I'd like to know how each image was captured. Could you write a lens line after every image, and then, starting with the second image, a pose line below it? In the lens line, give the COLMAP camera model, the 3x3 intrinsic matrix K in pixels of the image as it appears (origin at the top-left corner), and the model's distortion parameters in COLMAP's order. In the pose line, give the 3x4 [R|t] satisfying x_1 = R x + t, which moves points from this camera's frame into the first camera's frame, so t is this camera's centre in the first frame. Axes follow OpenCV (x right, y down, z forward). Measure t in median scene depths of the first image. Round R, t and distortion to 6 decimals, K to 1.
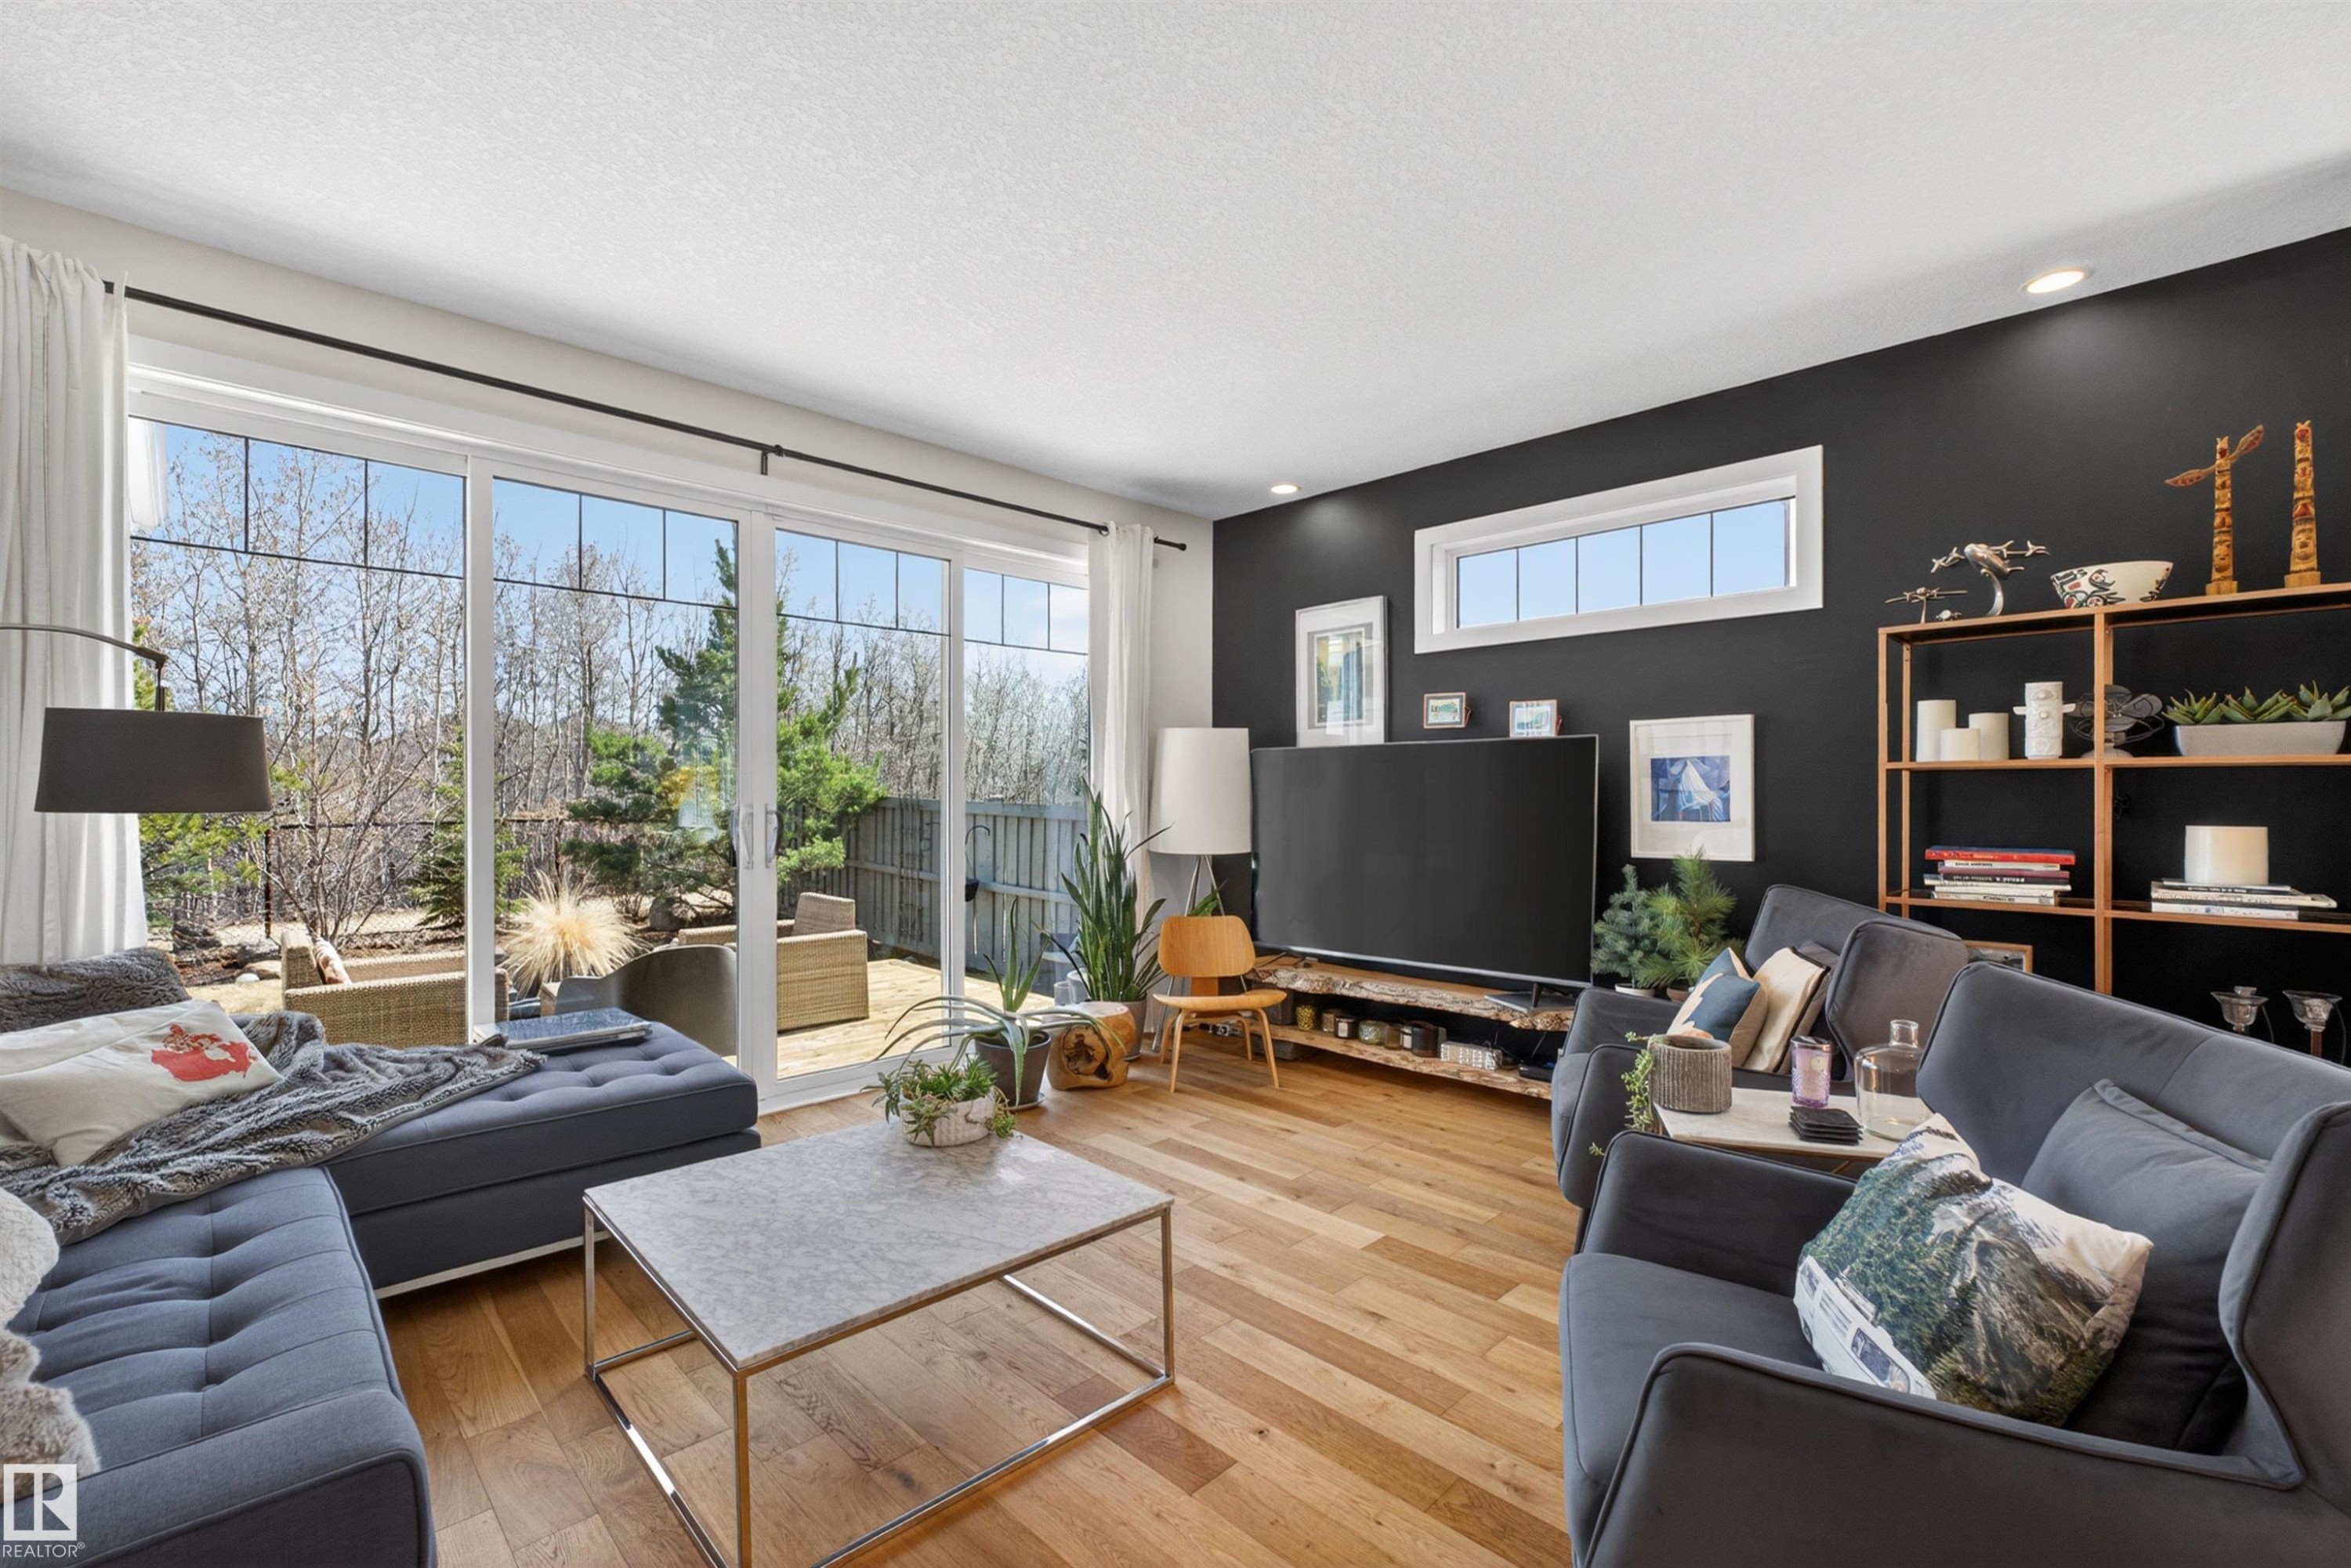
lens RADIAL K [[1008.9, 0, 1182.1], [0, 1008.9, 795.5], [0, 0, 1]] dist [-0.015707, 0.006031]
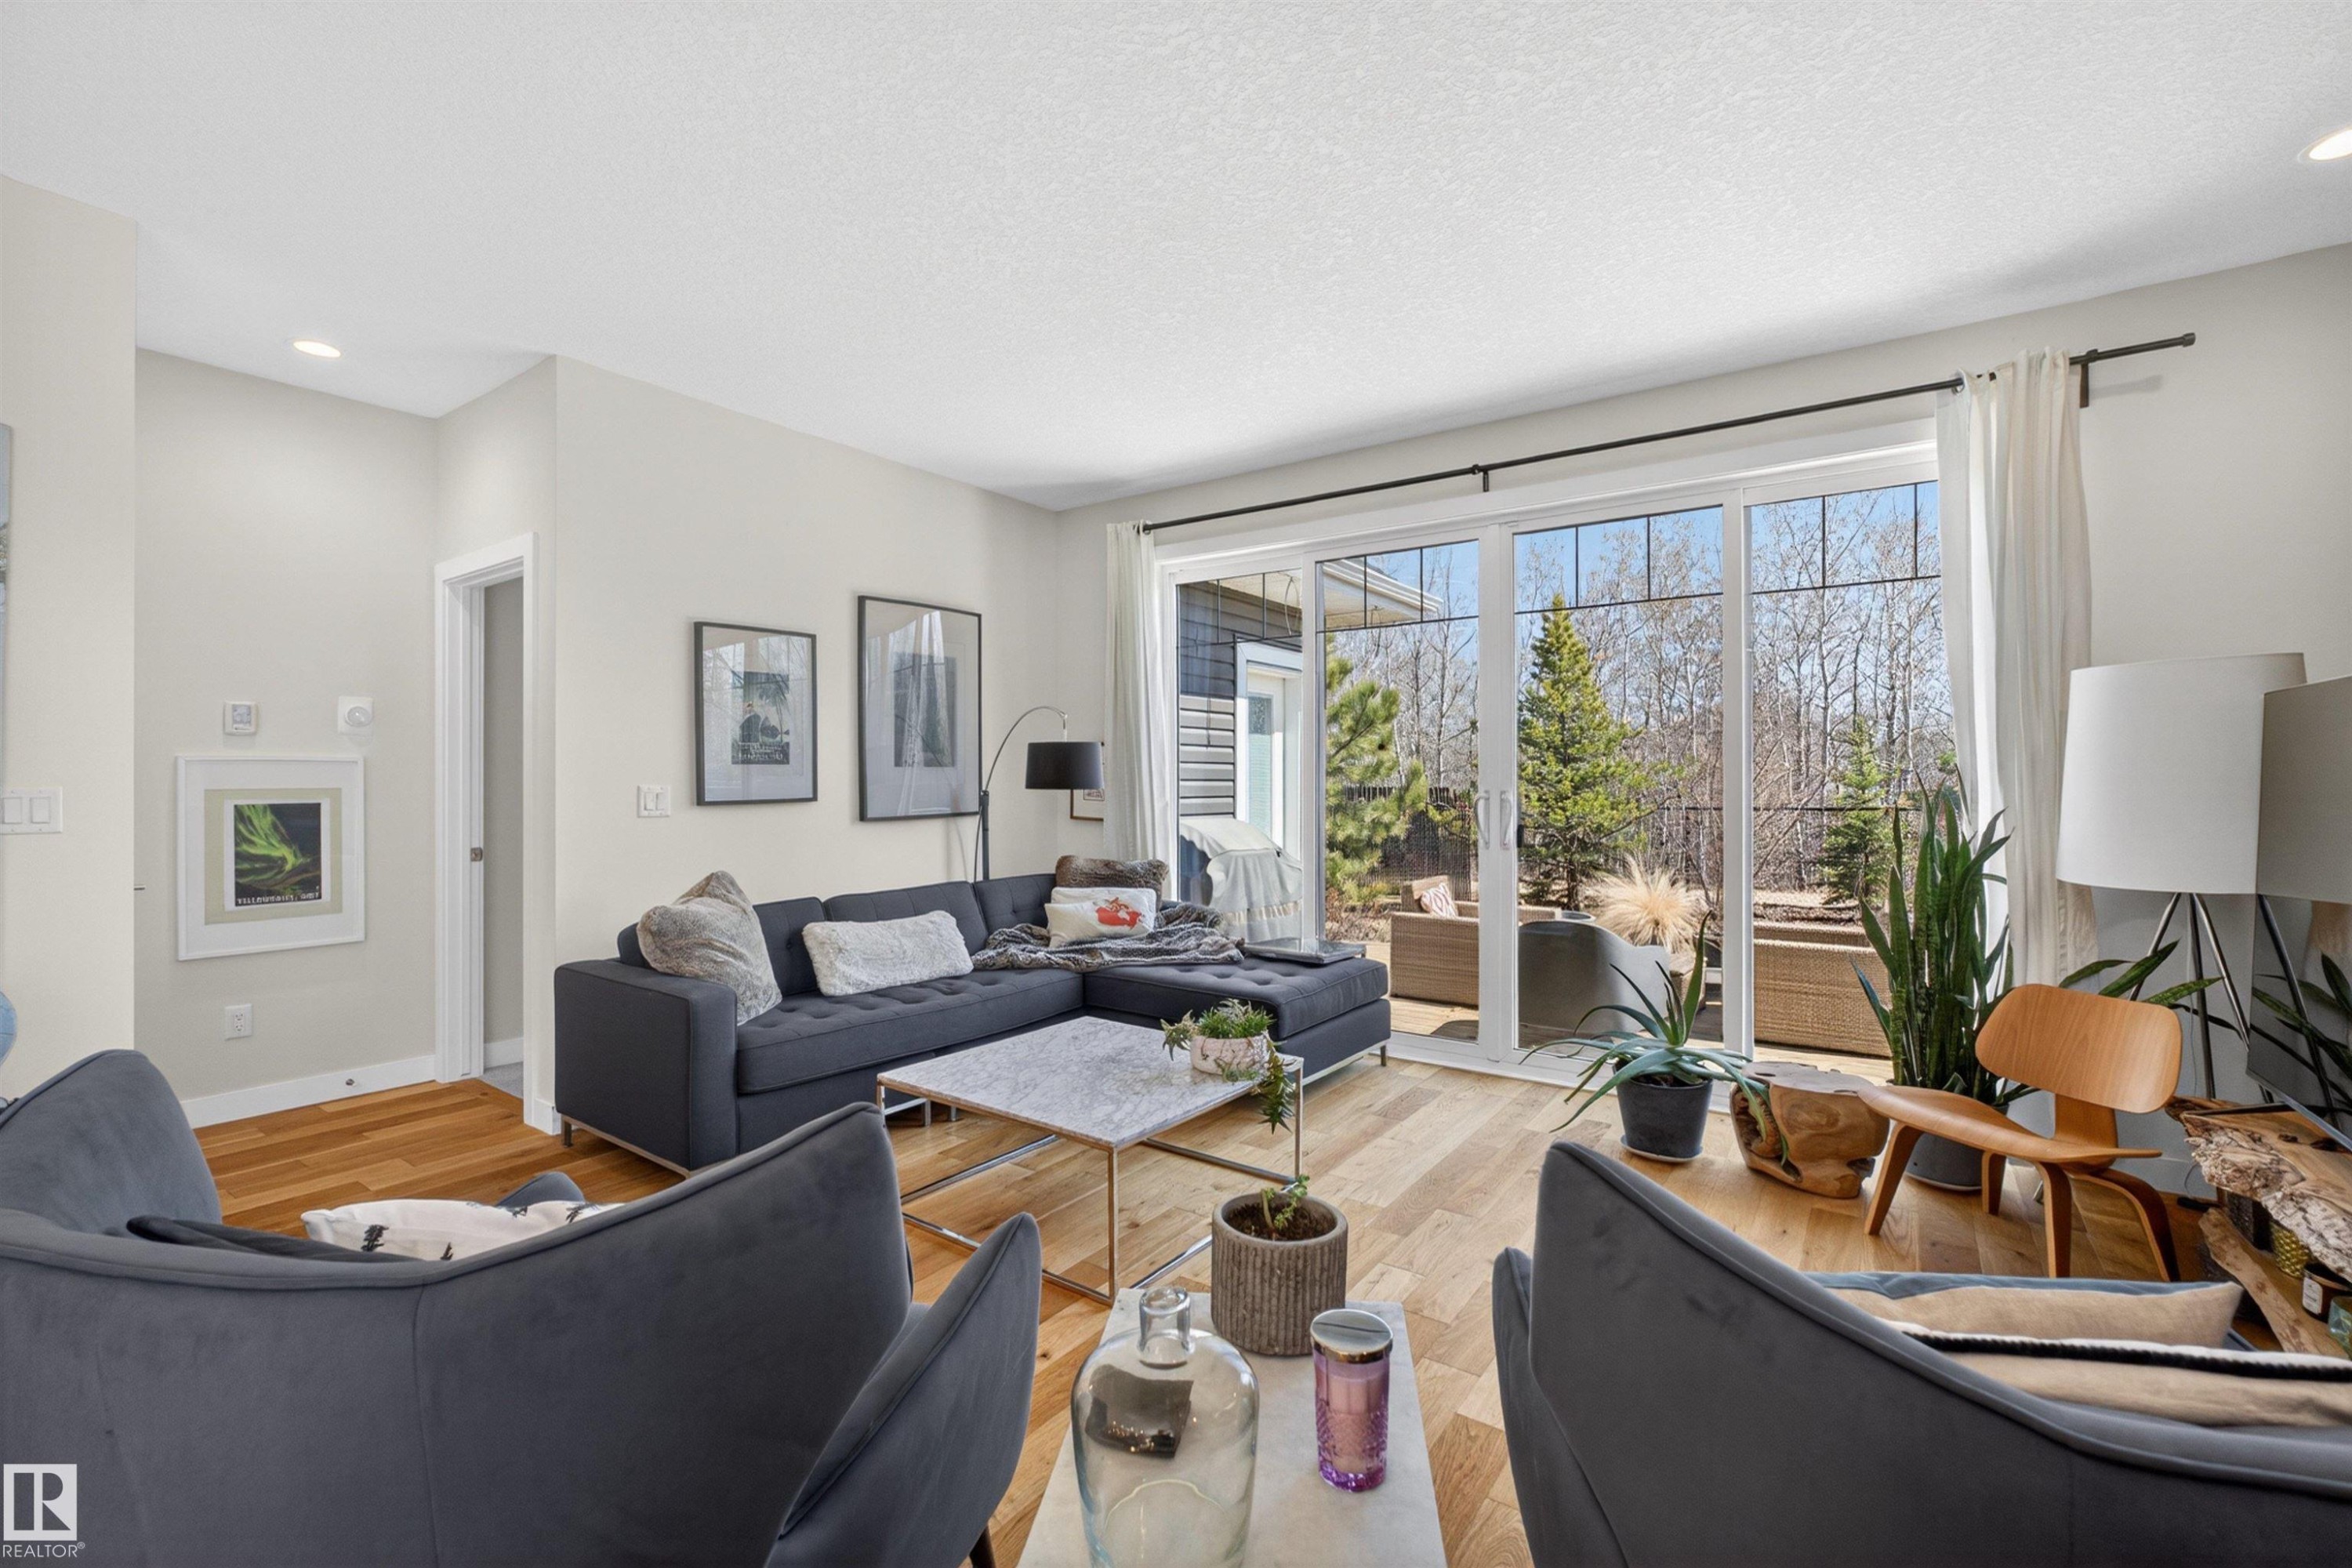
lens RADIAL K [[1009.4, 0, 1177.8], [0, 1009.4, 782.1], [0, 0, 1]] dist [-0.015707, 0.006031]
pose [[0.168822, 0.001972, -0.985645, 0.495143], [-0.002162, 0.999996, 0.001631, -0.002099], [0.985644, 0.001855, 0.168826, 0.389821]]
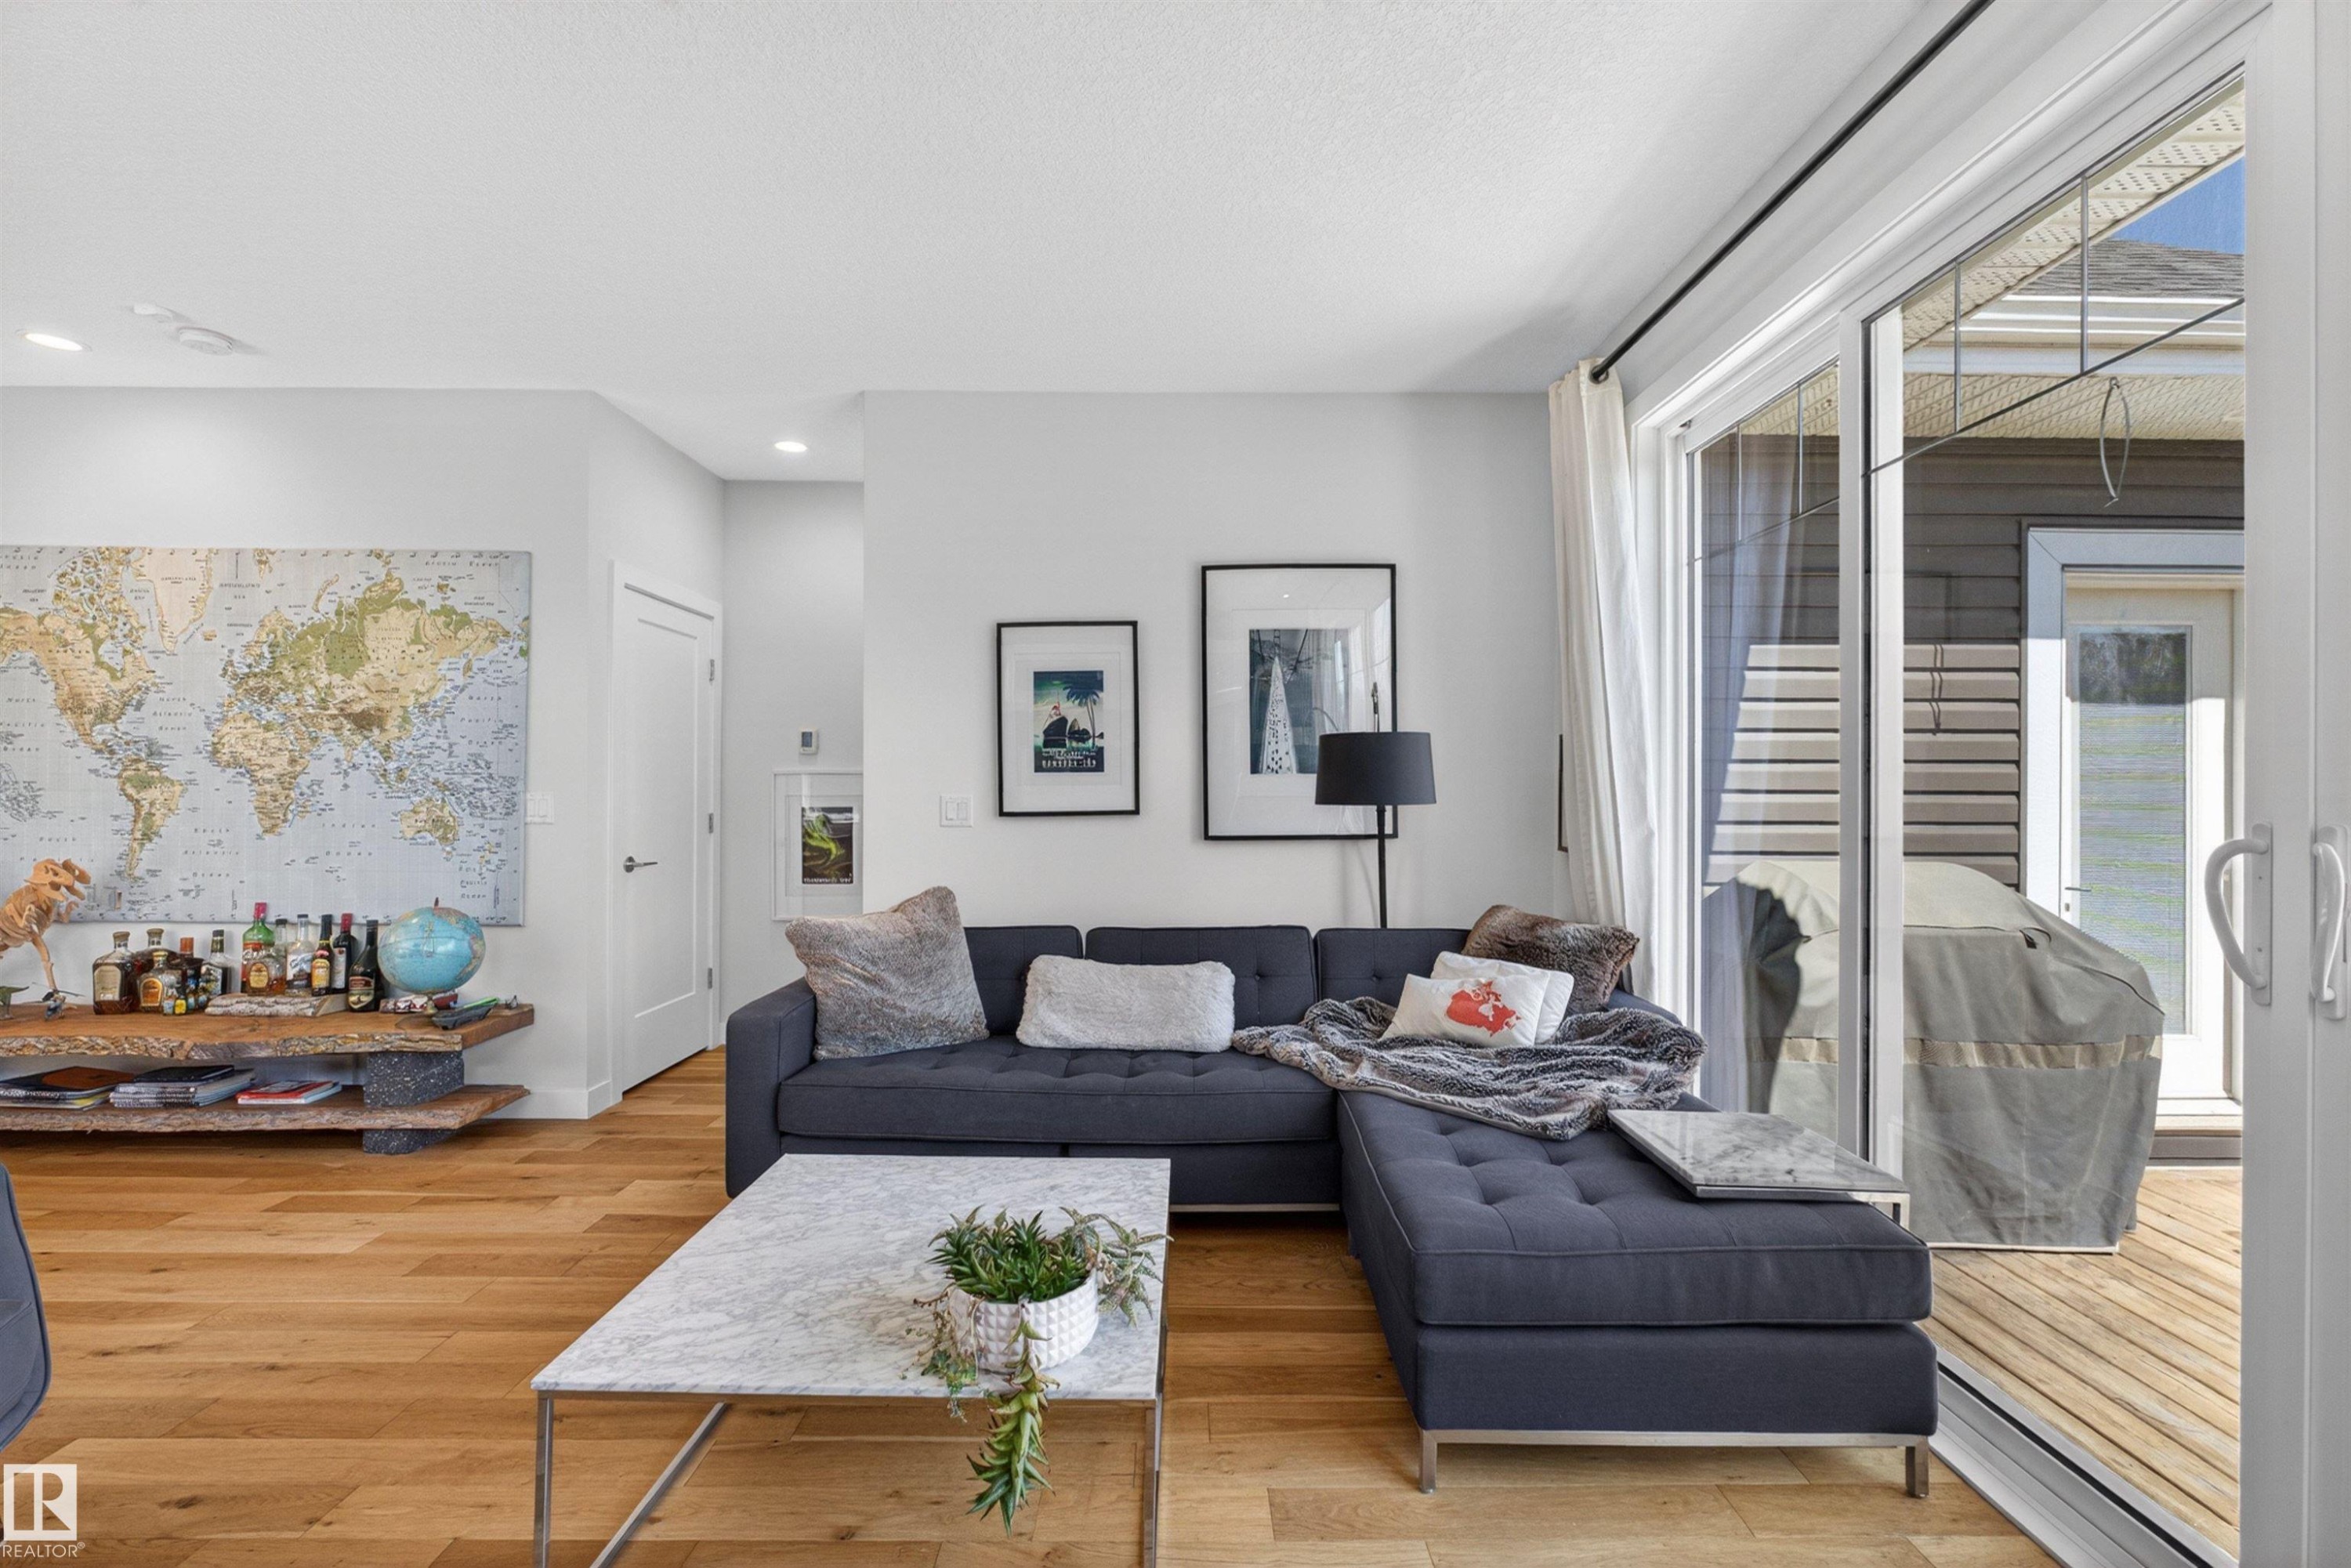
lens RADIAL K [[1008.9, 0, 1181.1], [0, 1008.9, 792.3], [0, 0, 1]] dist [-0.015707, 0.006031]
pose [[-0.703298, -0.002265, -0.710891, 0.067616], [-0.006032, 0.999978, 0.002781, -0.002208], [0.710869, 0.006245, -0.703296, 0.804803]]
